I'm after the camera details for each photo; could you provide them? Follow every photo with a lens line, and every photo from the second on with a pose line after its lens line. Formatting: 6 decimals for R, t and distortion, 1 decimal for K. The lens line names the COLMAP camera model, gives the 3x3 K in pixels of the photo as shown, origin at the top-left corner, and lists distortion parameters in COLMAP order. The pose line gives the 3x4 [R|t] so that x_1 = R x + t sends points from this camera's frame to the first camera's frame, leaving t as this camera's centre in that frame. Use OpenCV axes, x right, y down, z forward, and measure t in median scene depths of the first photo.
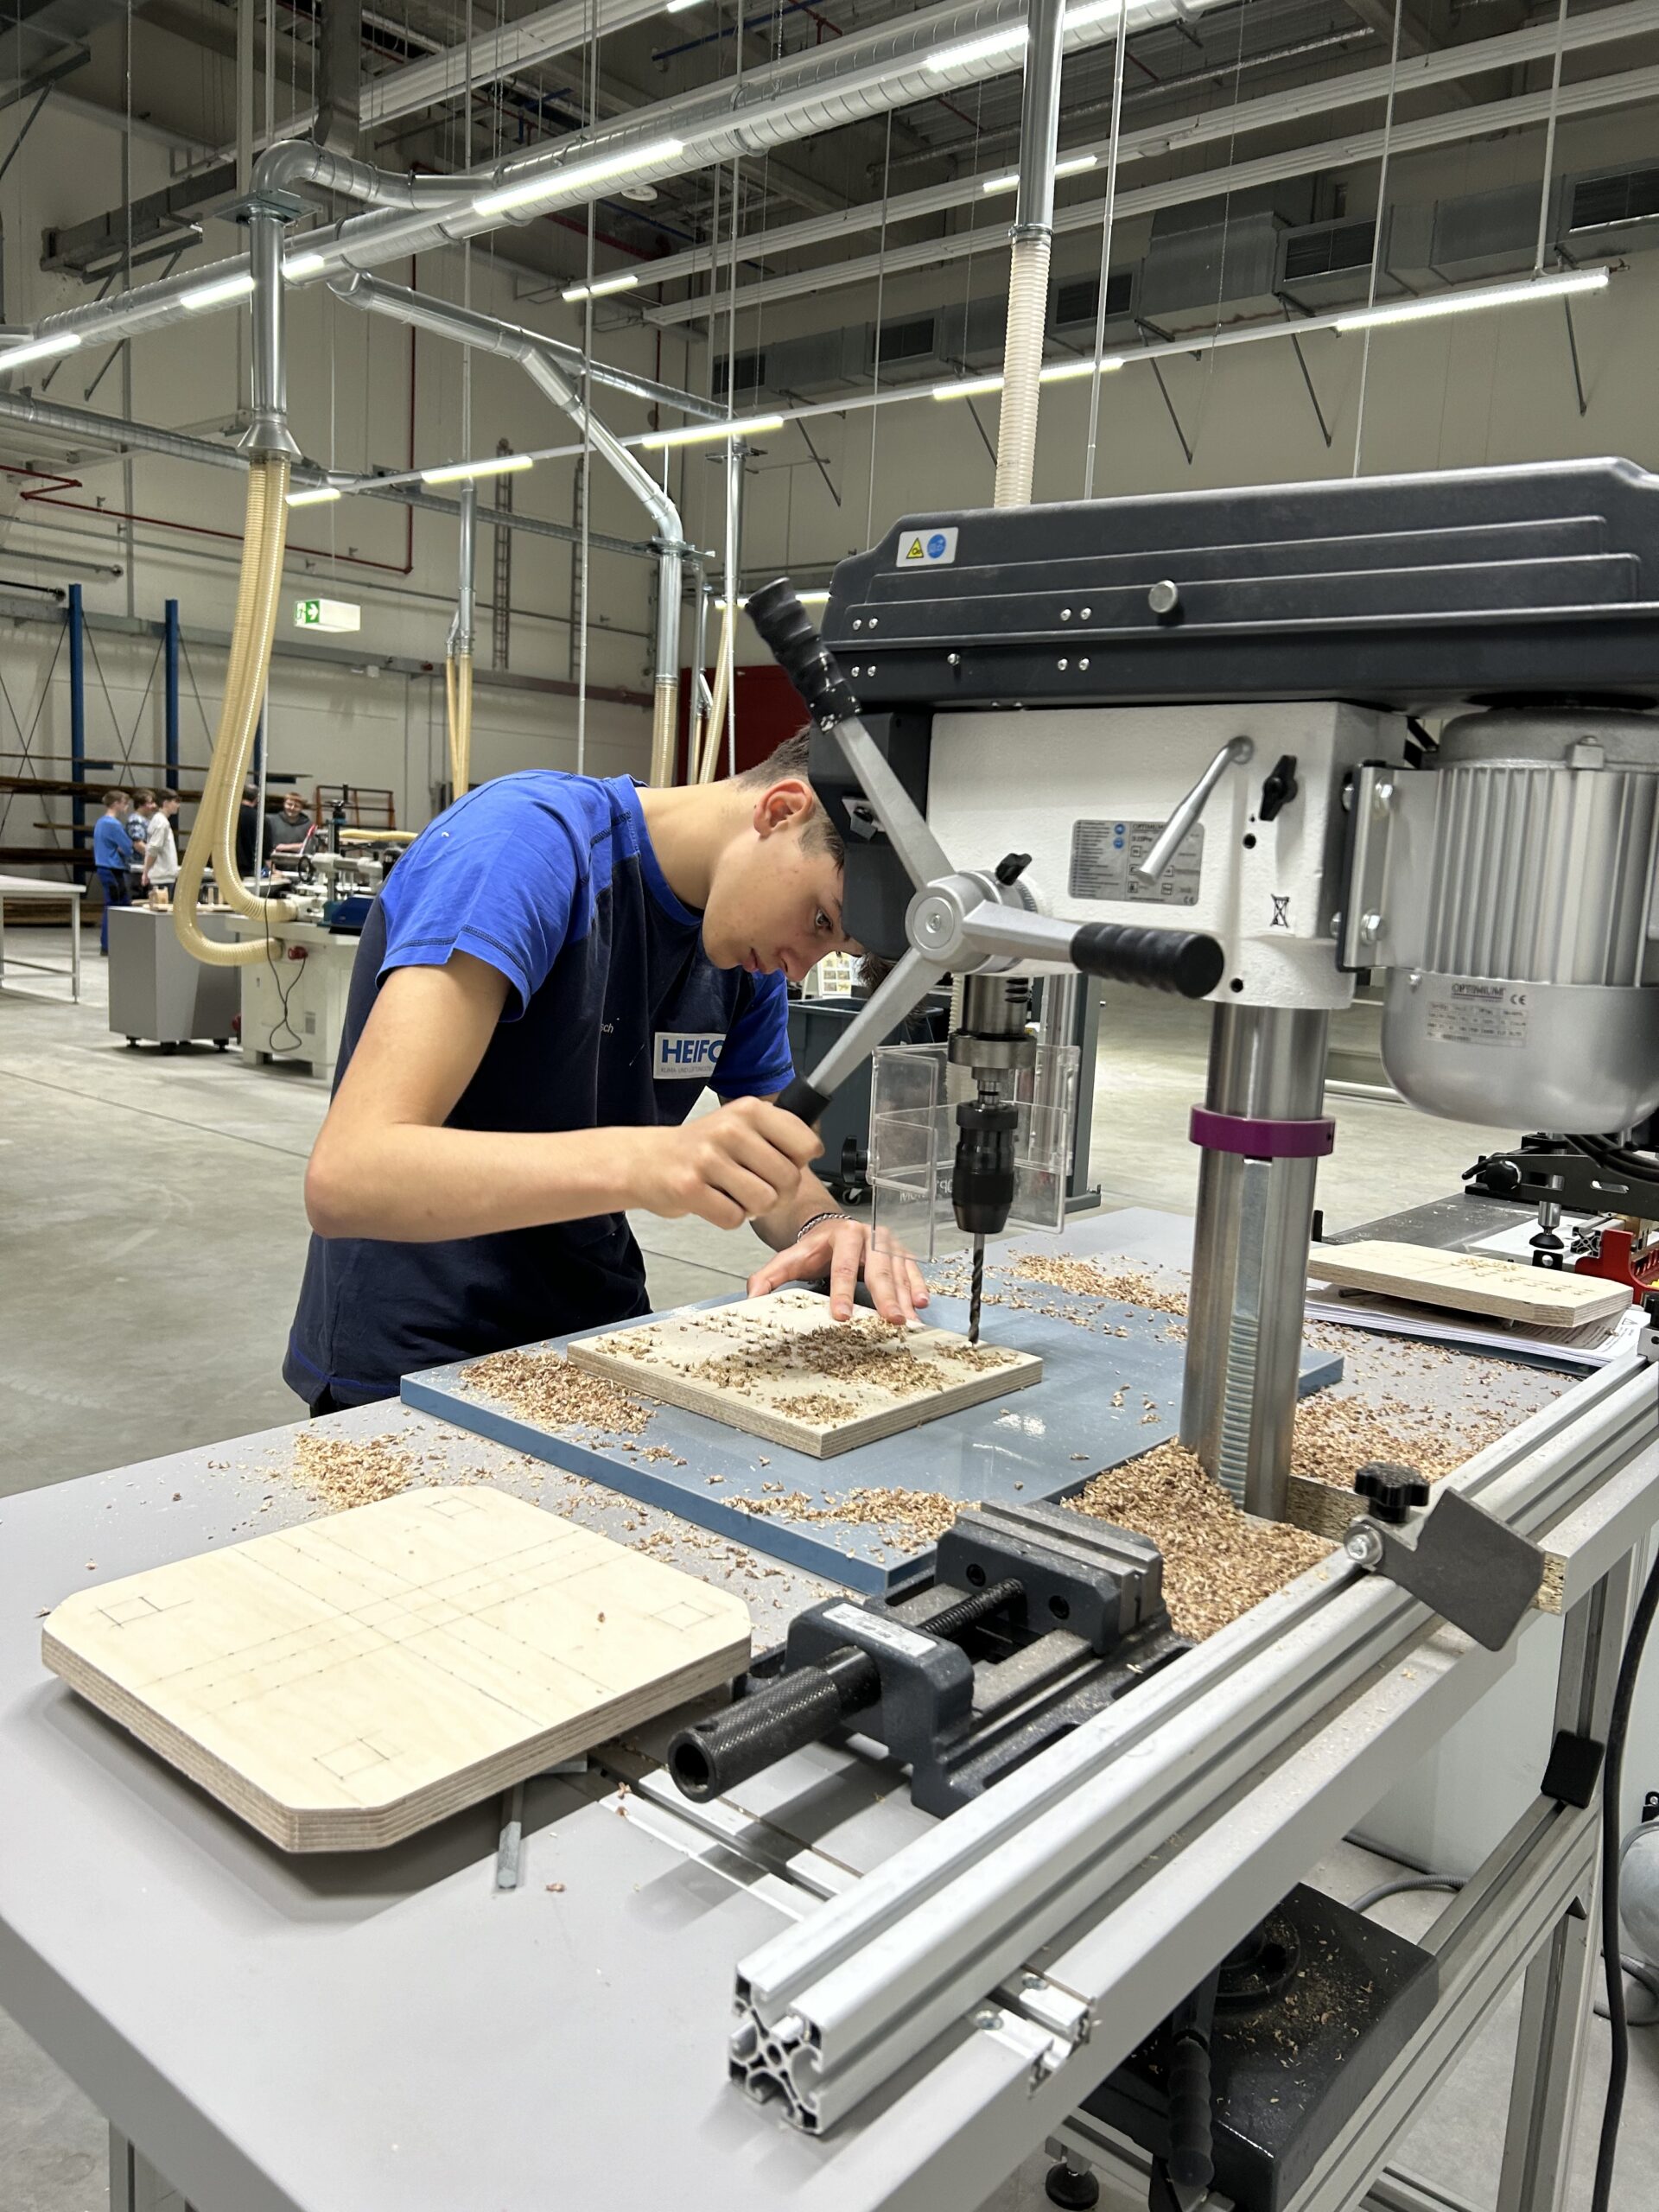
lens RADIAL K [[1669.9, 0, 825.8], [0, 1669.9, 1084.7], [0, 0, 1]] dist [0.013906, 0.005617]
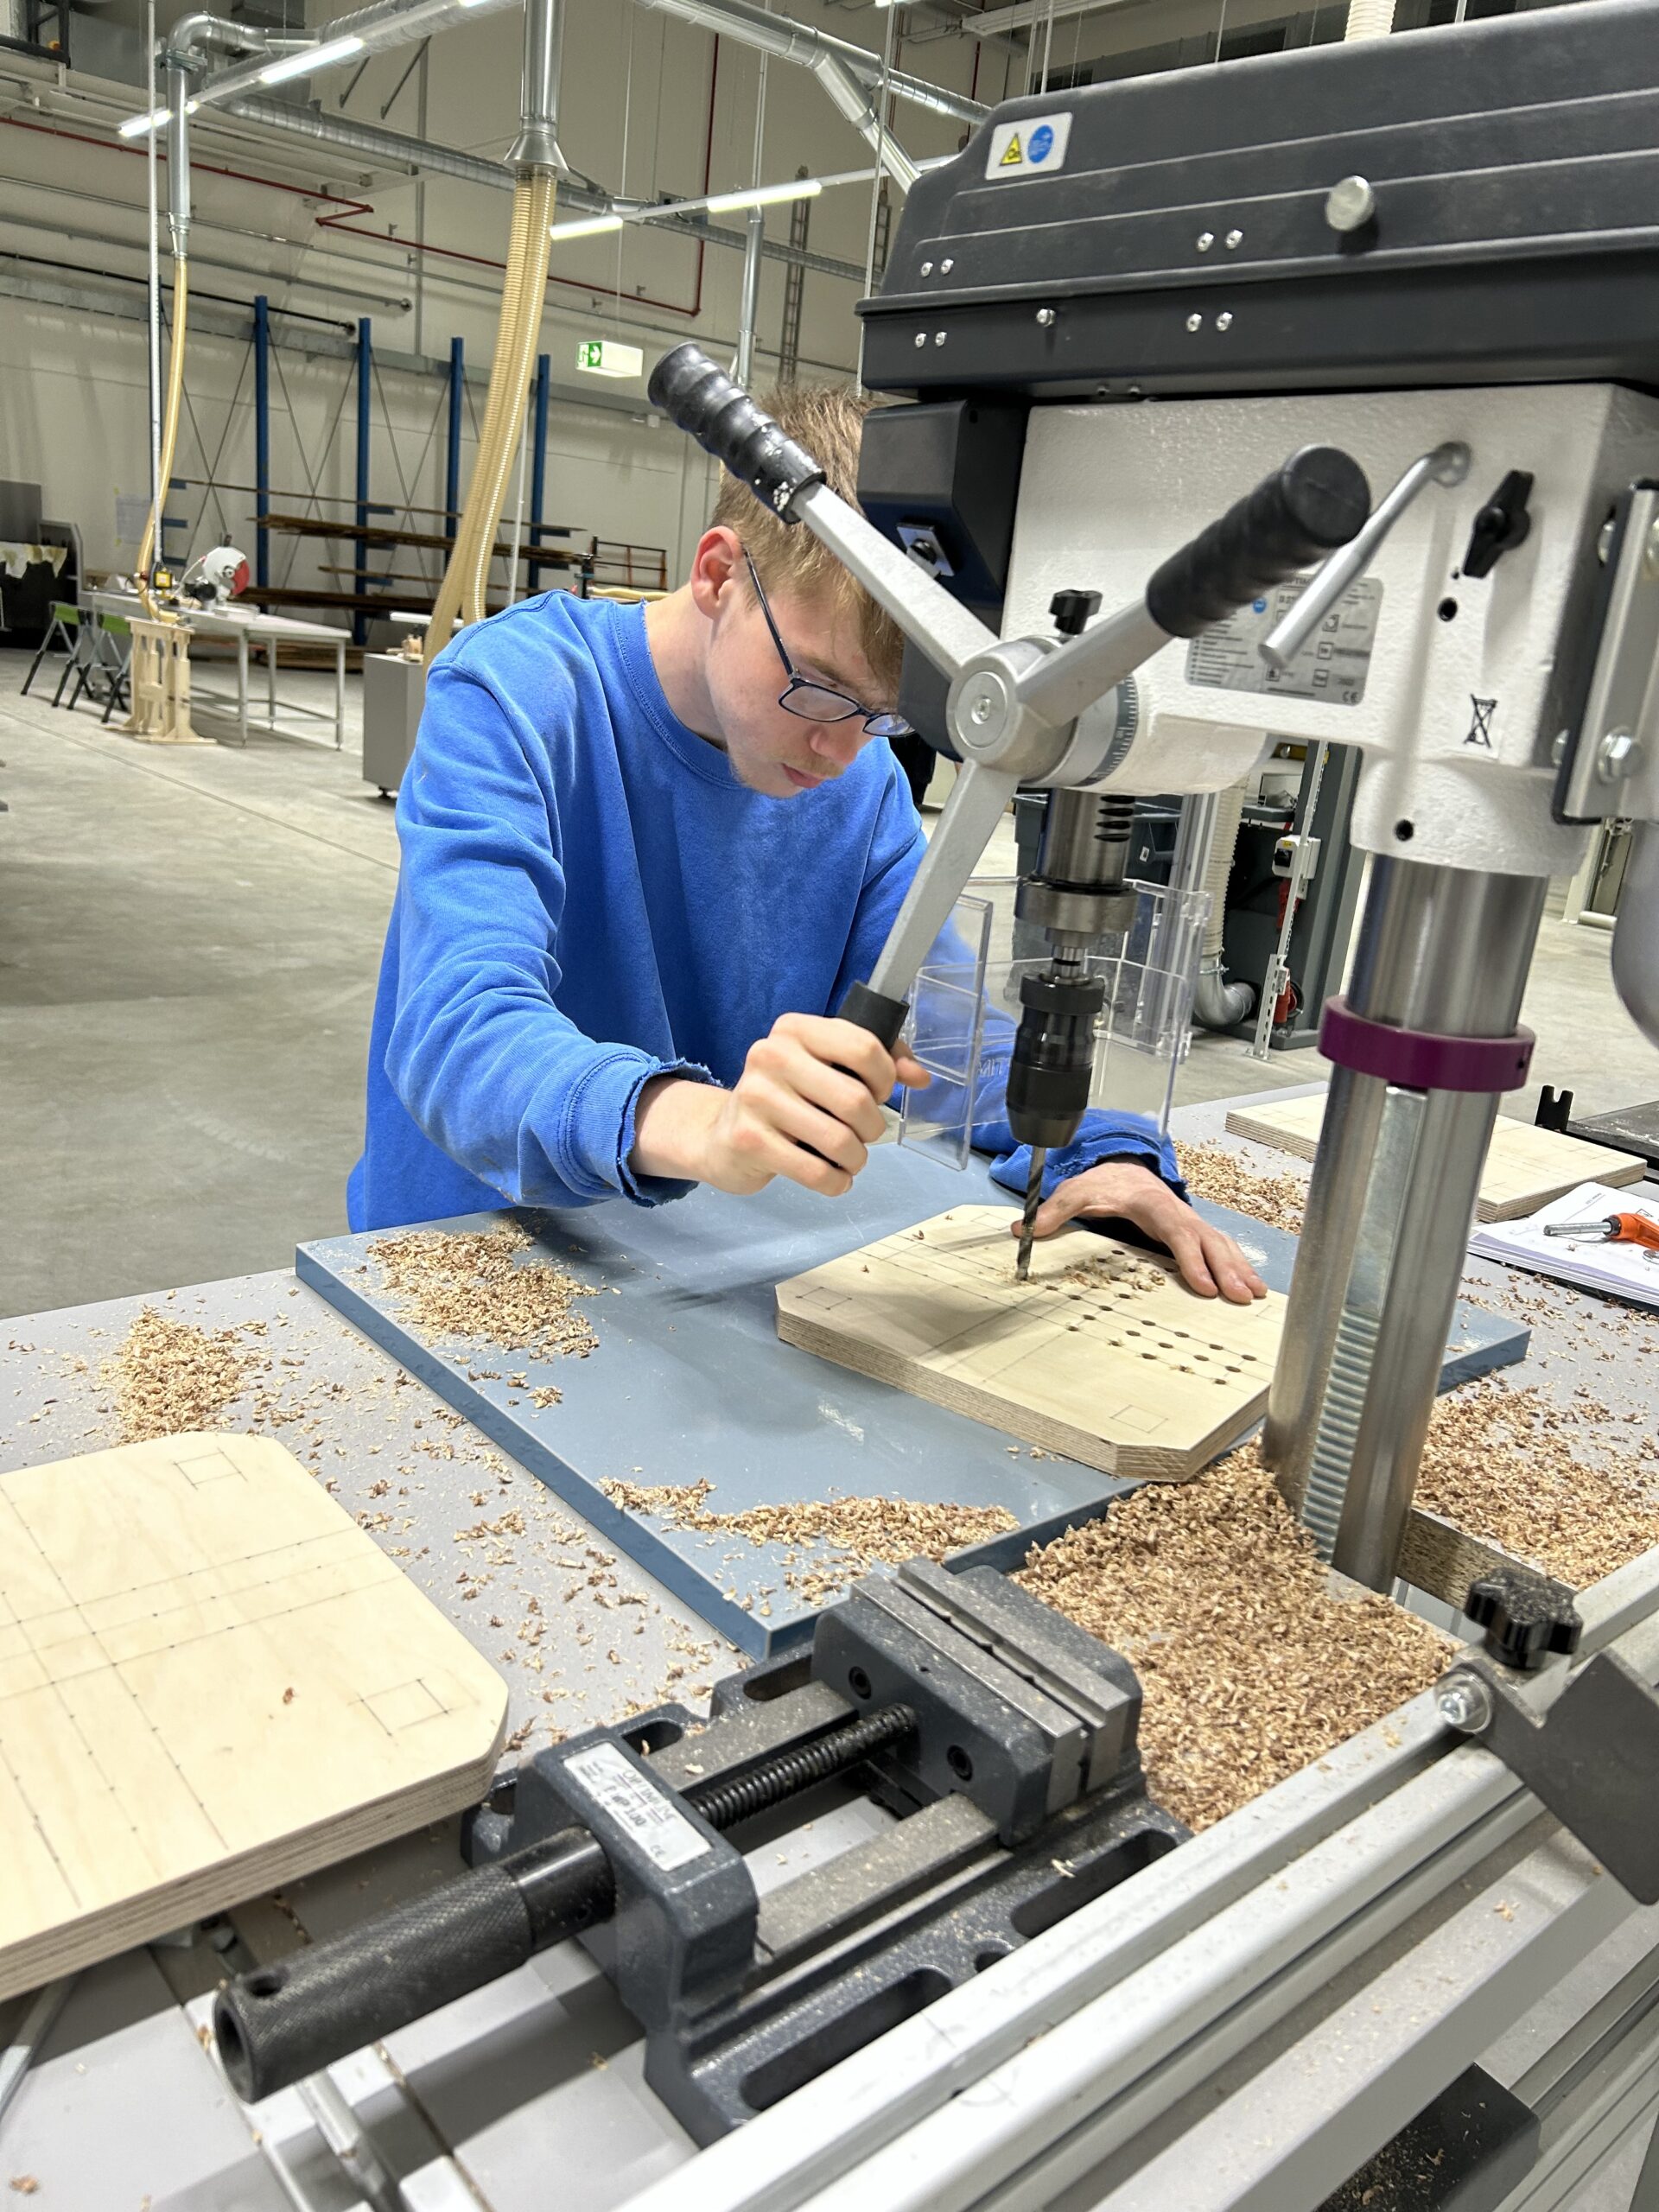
lens RADIAL K [[1674.5, 0, 829.5], [0, 1674.5, 1106.0], [0, 0, 1]] dist [0.010849, 0.003223]
pose [[0.985674, 0.092709, -0.140899, 0.097852], [-0.072456, 0.987120, 0.142635, -0.023526], [0.152307, -0.130383, 0.979695, 0.229138]]
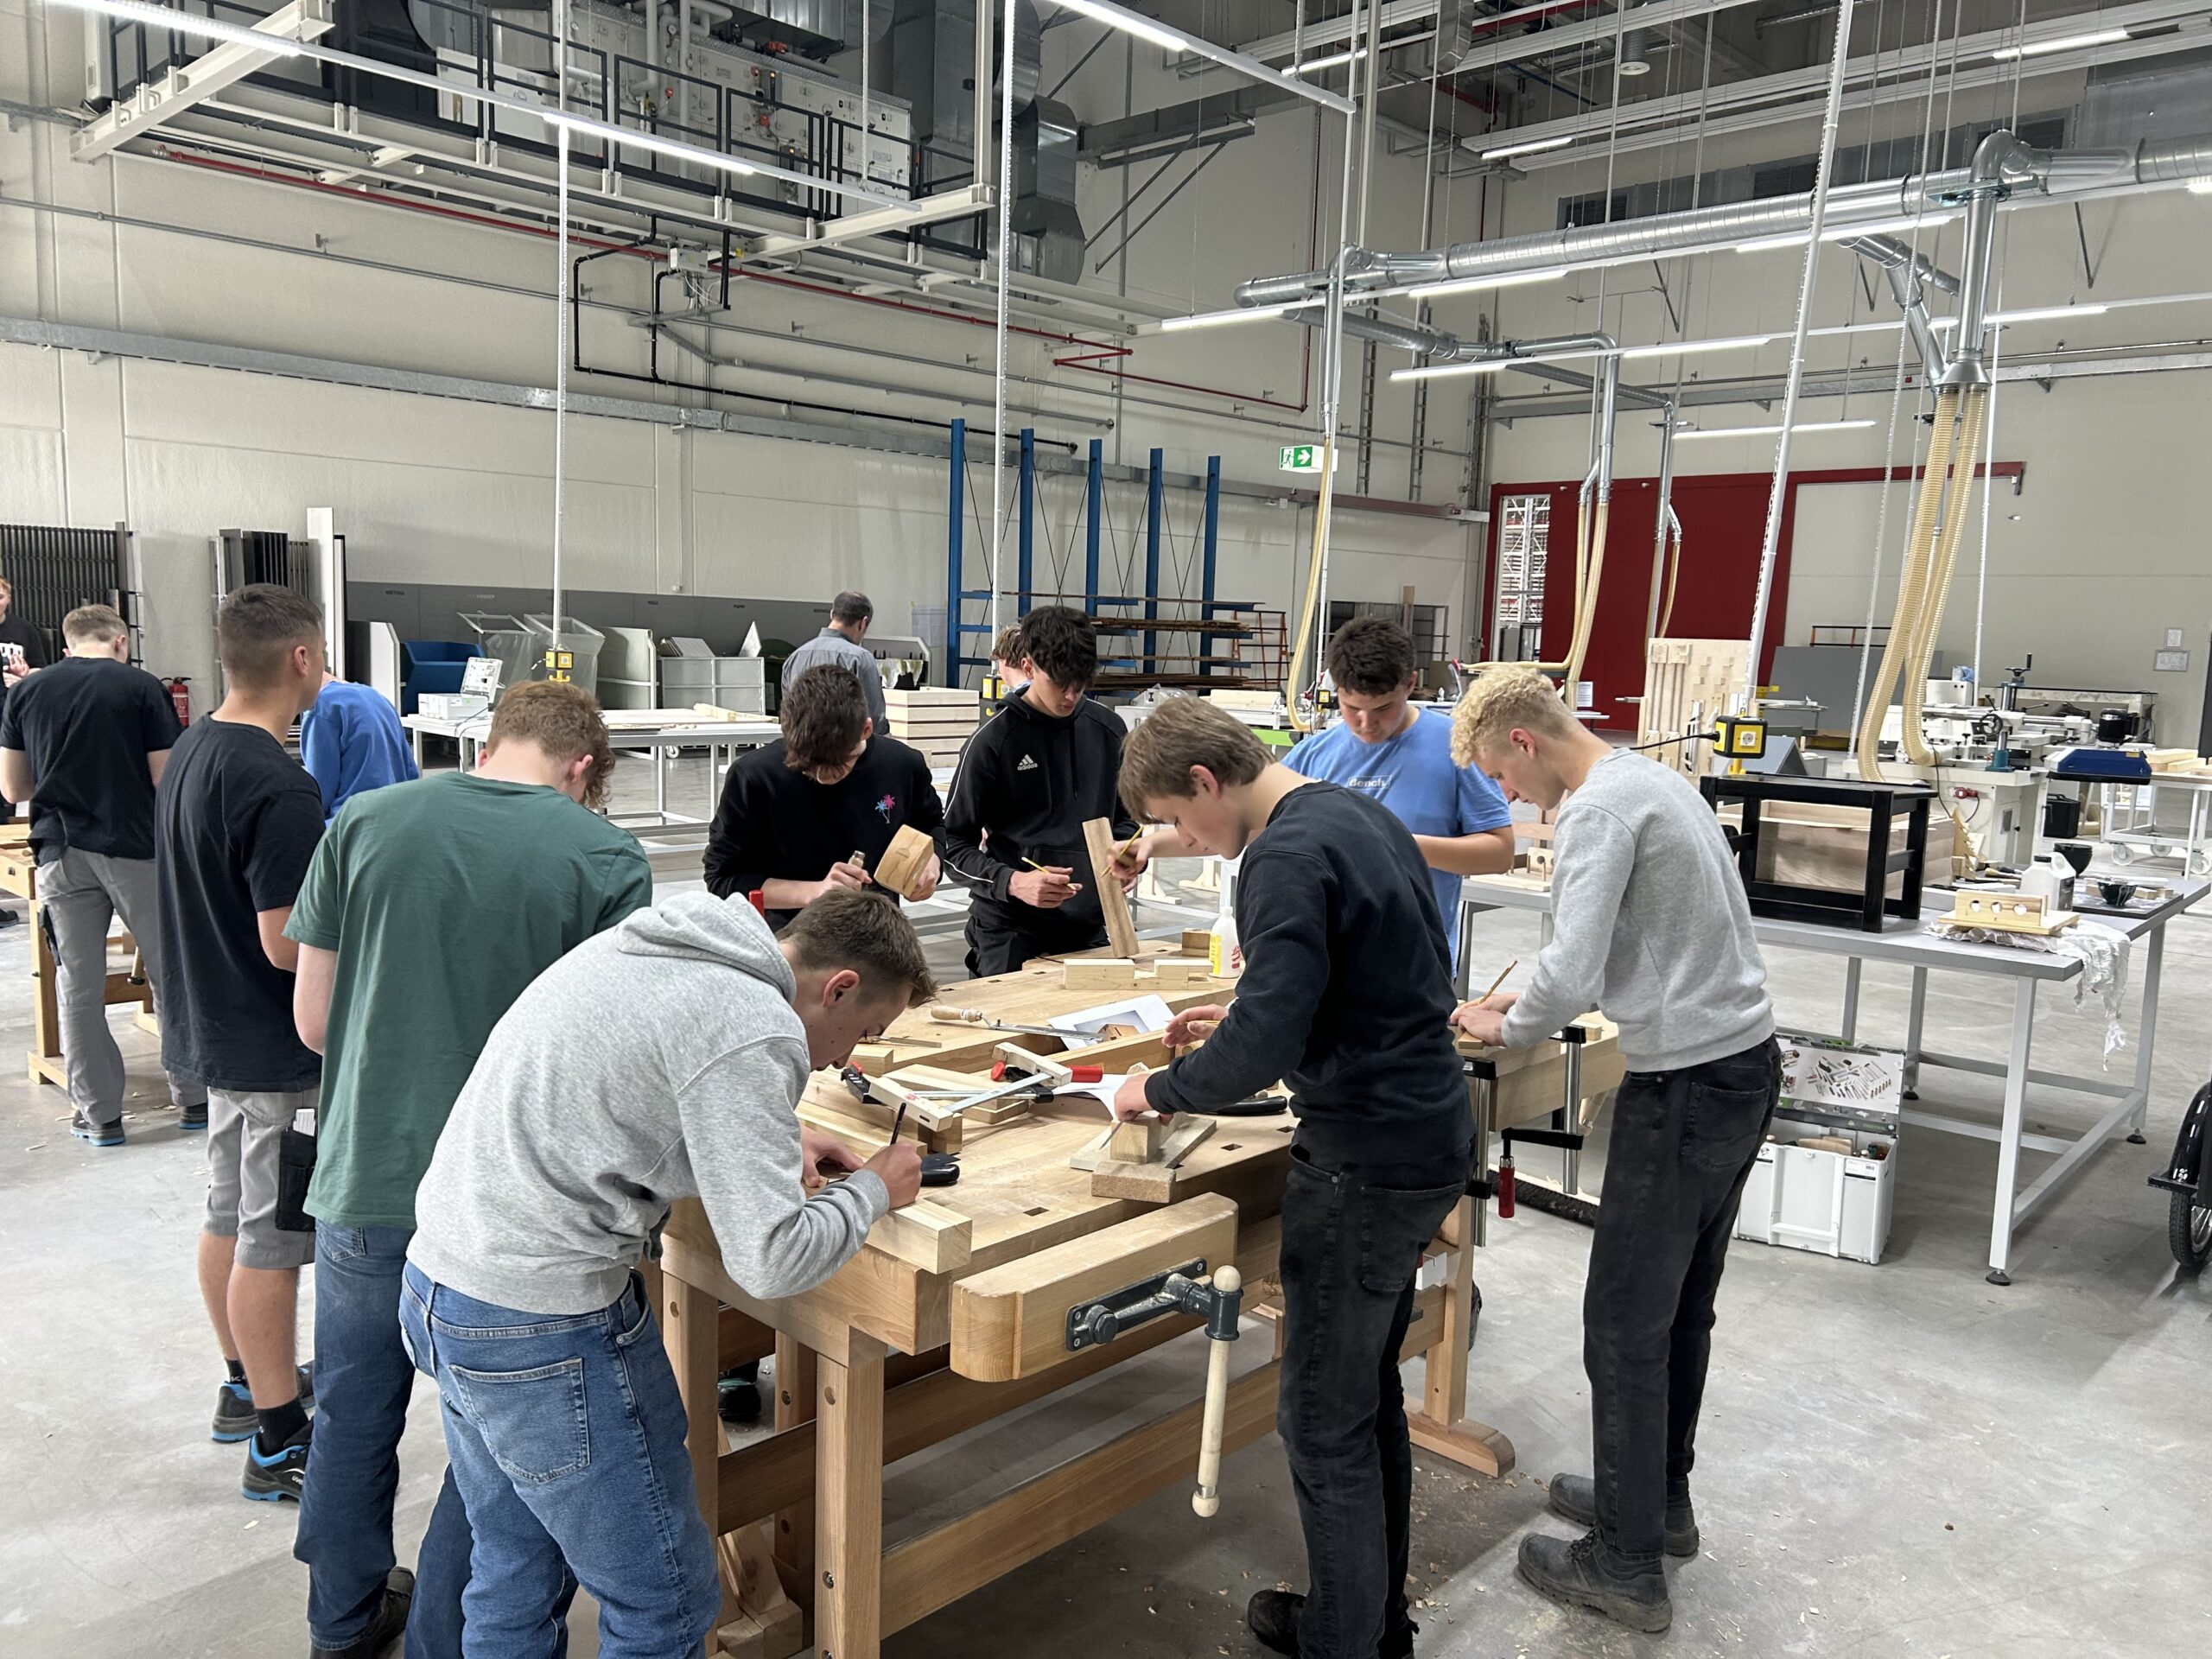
lens RADIAL K [[1685.4, 0, 1106.0], [0, 1685.4, 829.5], [0, 0, 1]] dist [0.089113, 0.000600]
pose [[0.997957, -0.013163, -0.062515, -7.584983], [0.011683, 0.999644, -0.023994, -0.242875], [0.062808, 0.023215, 0.997756, -2.365099]]
